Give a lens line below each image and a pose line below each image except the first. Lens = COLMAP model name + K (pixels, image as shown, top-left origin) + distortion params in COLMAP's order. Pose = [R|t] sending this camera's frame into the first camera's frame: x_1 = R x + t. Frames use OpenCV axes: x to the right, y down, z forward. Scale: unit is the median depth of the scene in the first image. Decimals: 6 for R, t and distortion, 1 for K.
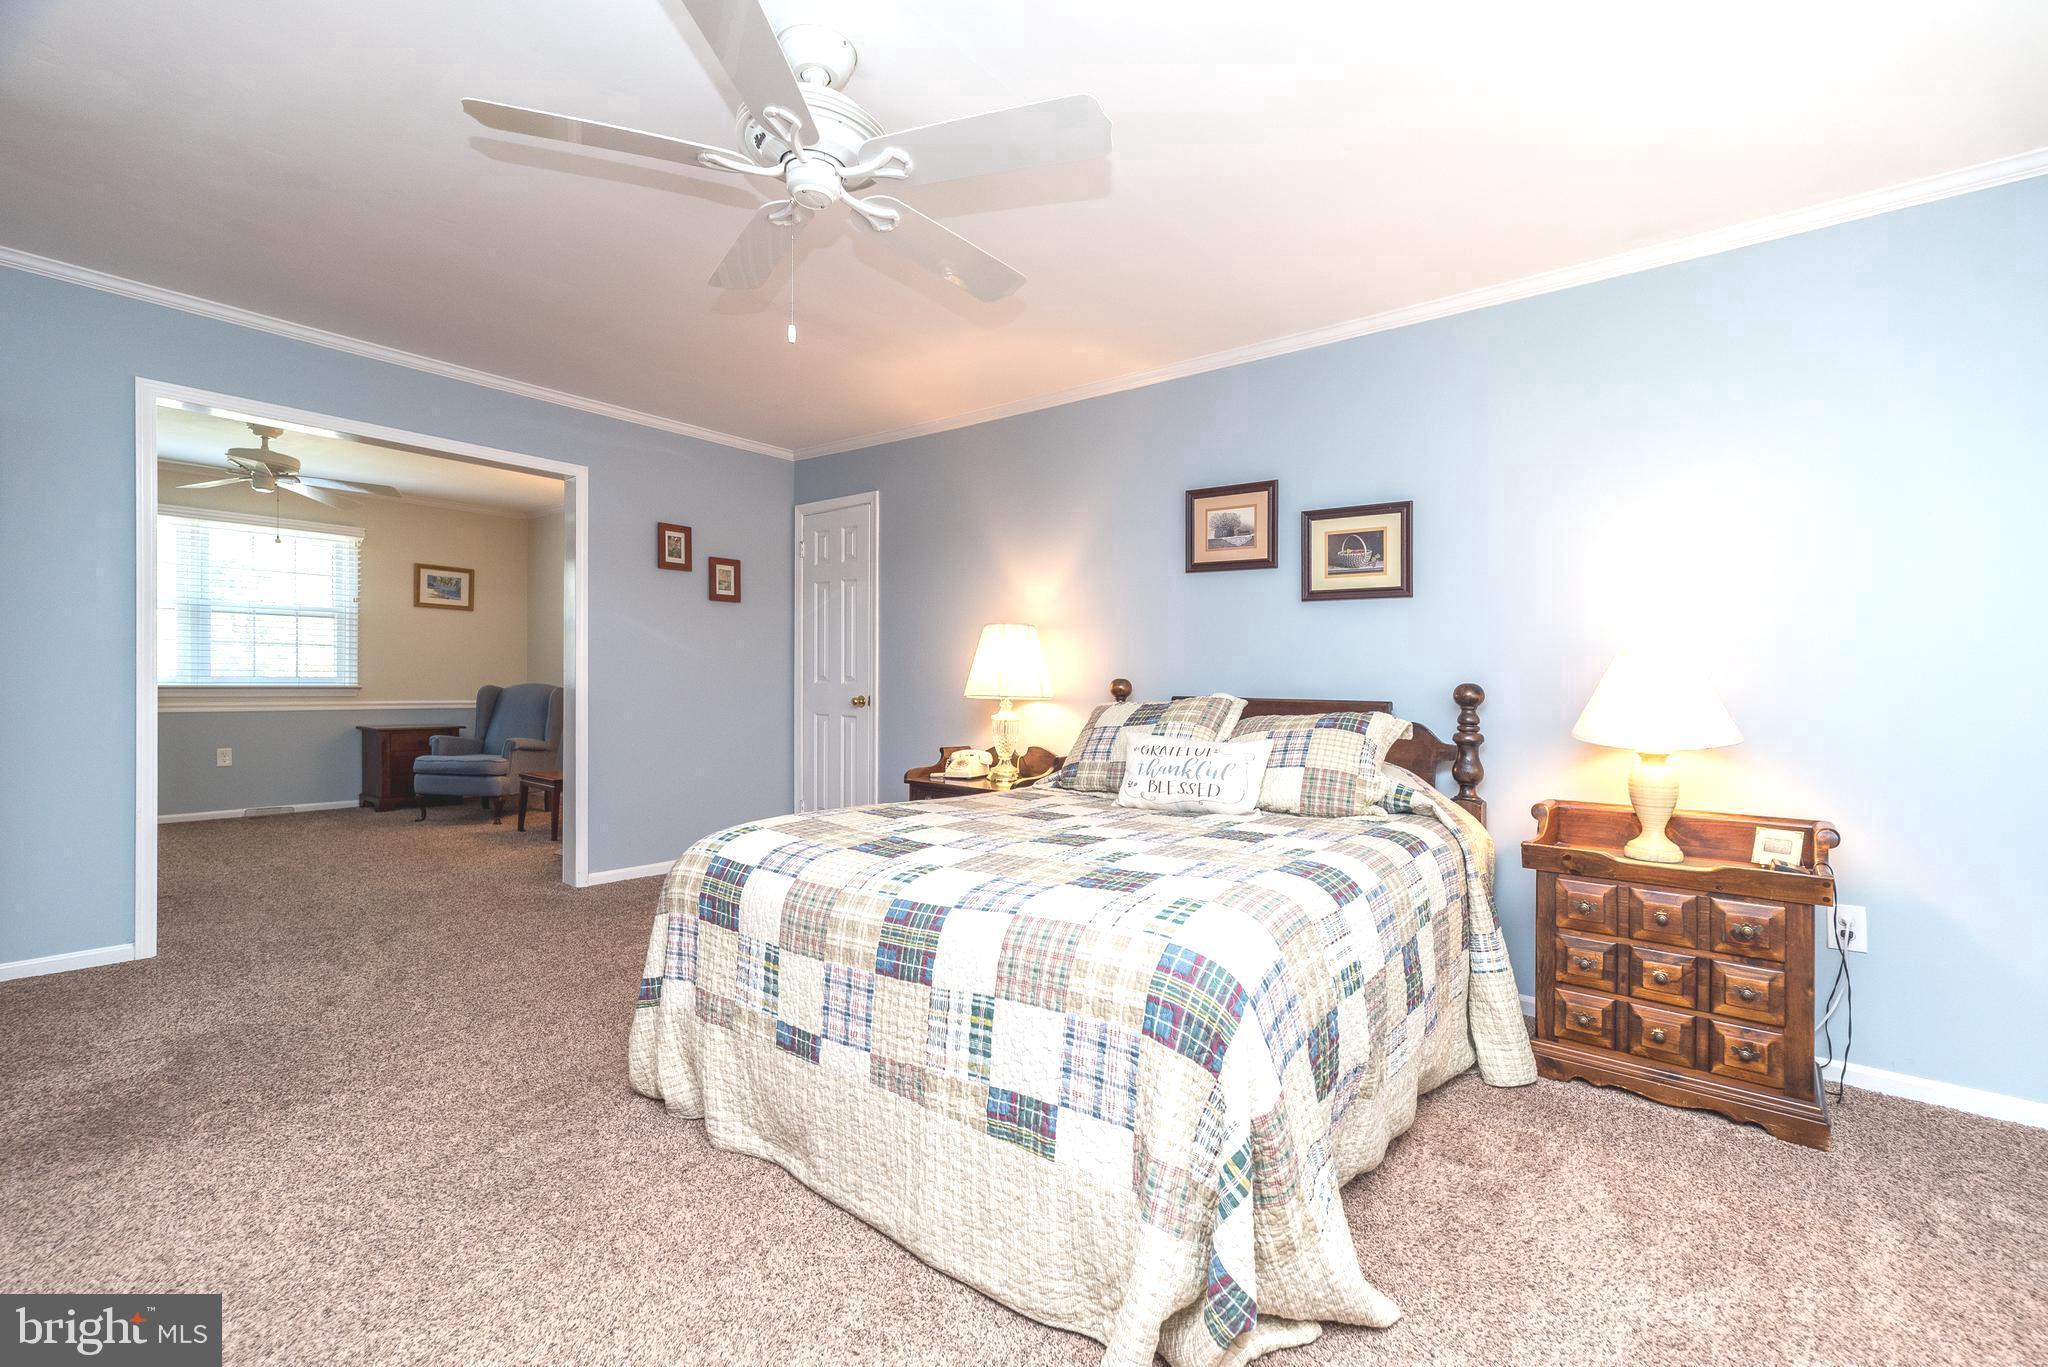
lens RADIAL K [[882.2, 0, 1024.6], [0, 882.2, 692.0], [0, 0, 1]] dist [0.005917, 0.000637]
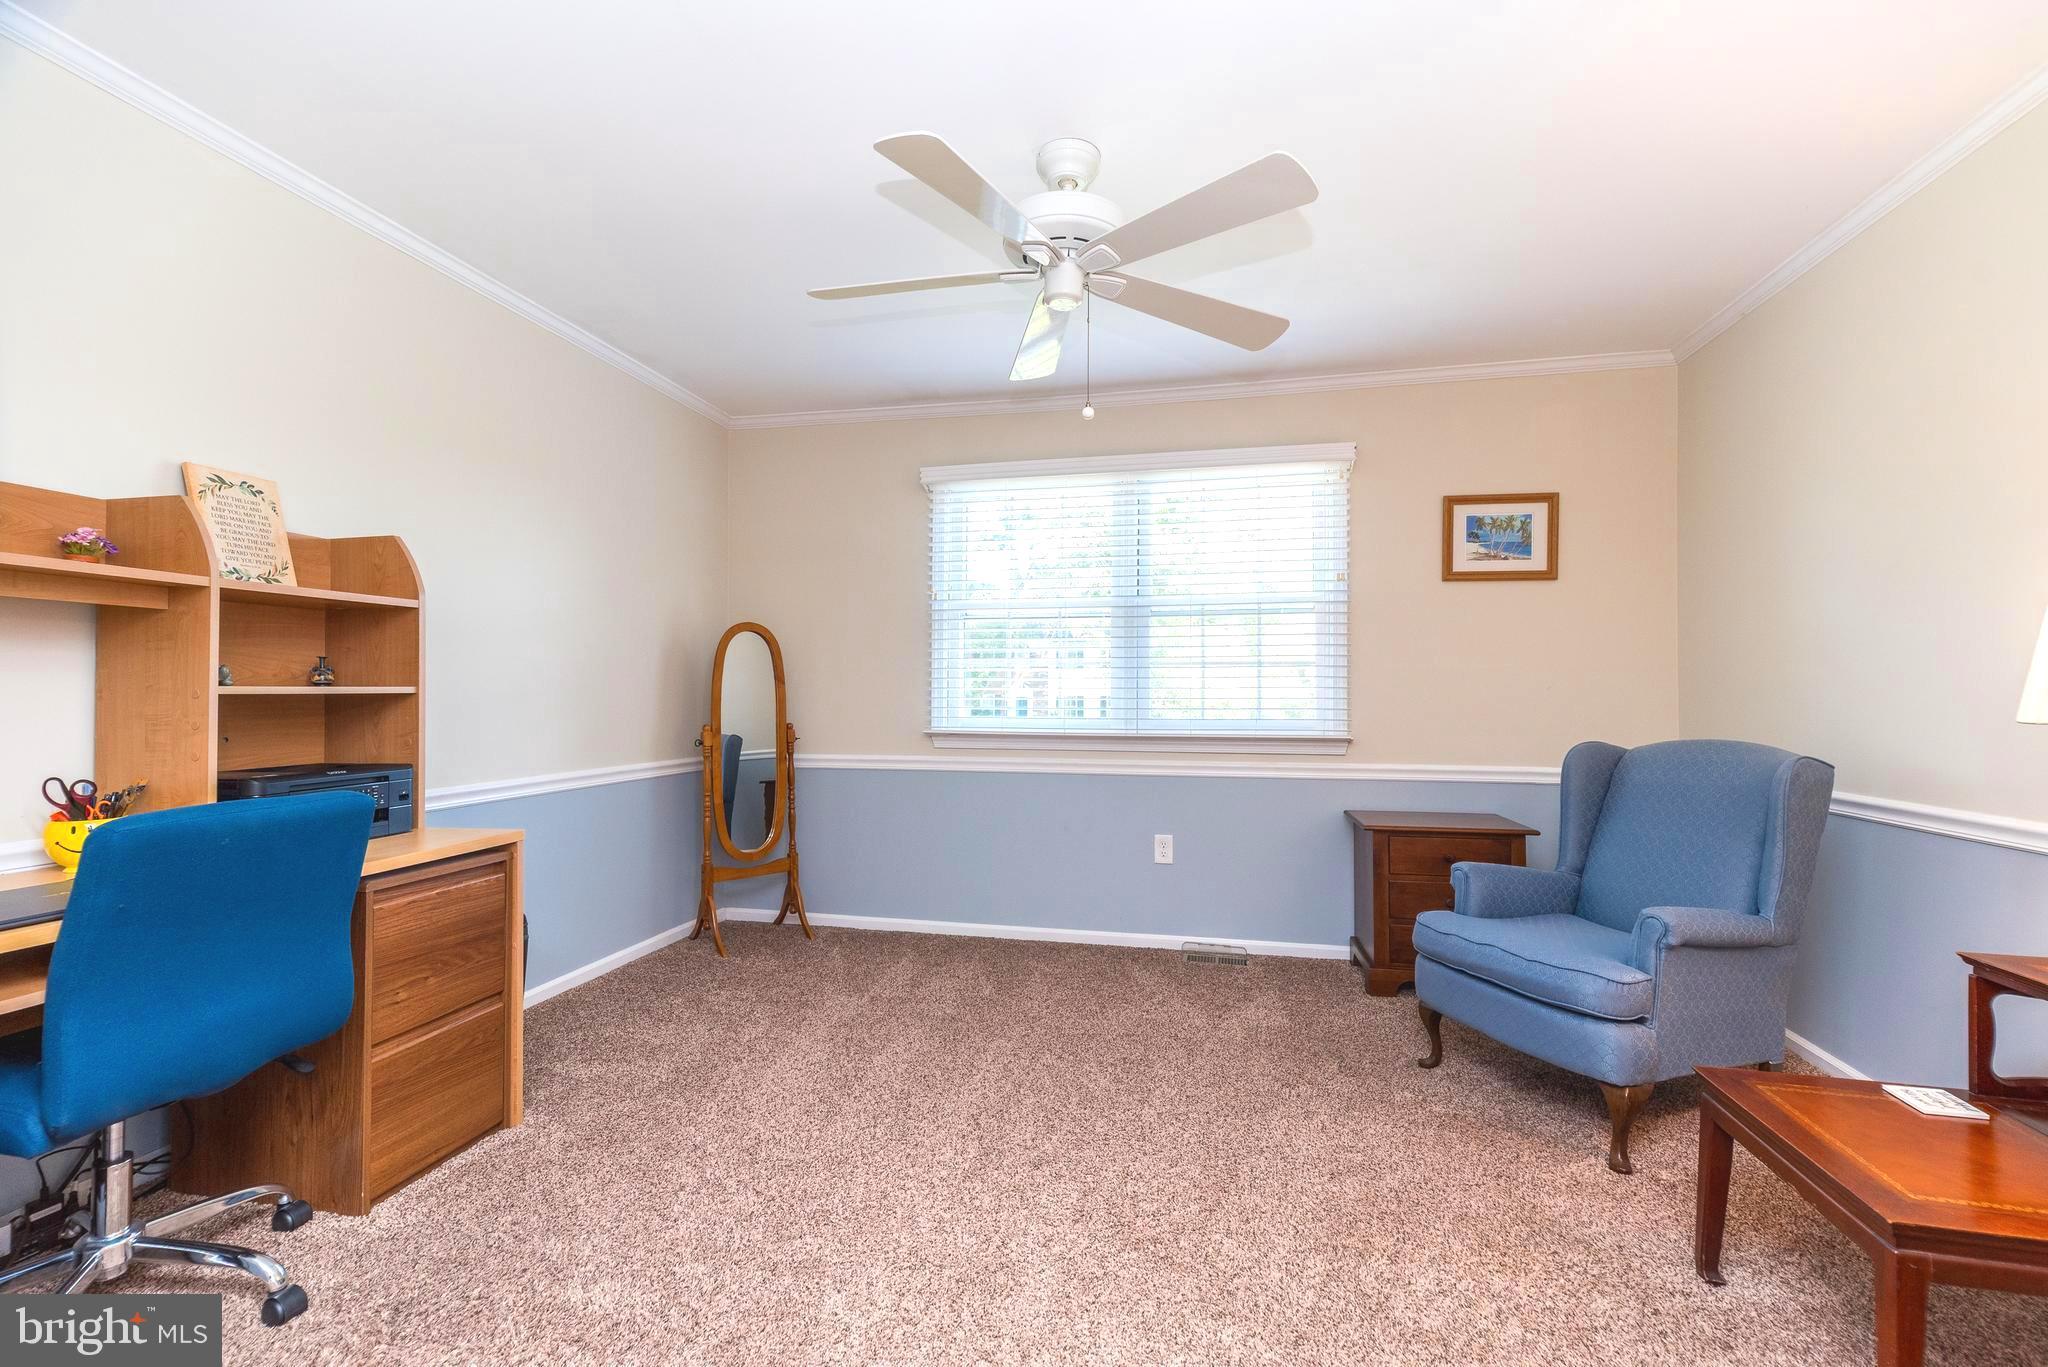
lens RADIAL K [[882.2, 0, 1023.1], [0, 882.2, 693.2], [0, 0, 1]] dist [0.005917, 0.000637]
pose [[0.441246, -0.014978, -0.897261, -0.352307], [0.004512, 0.999885, -0.014472, -0.025308], [0.897375, 0.002338, 0.441262, 0.579674]]
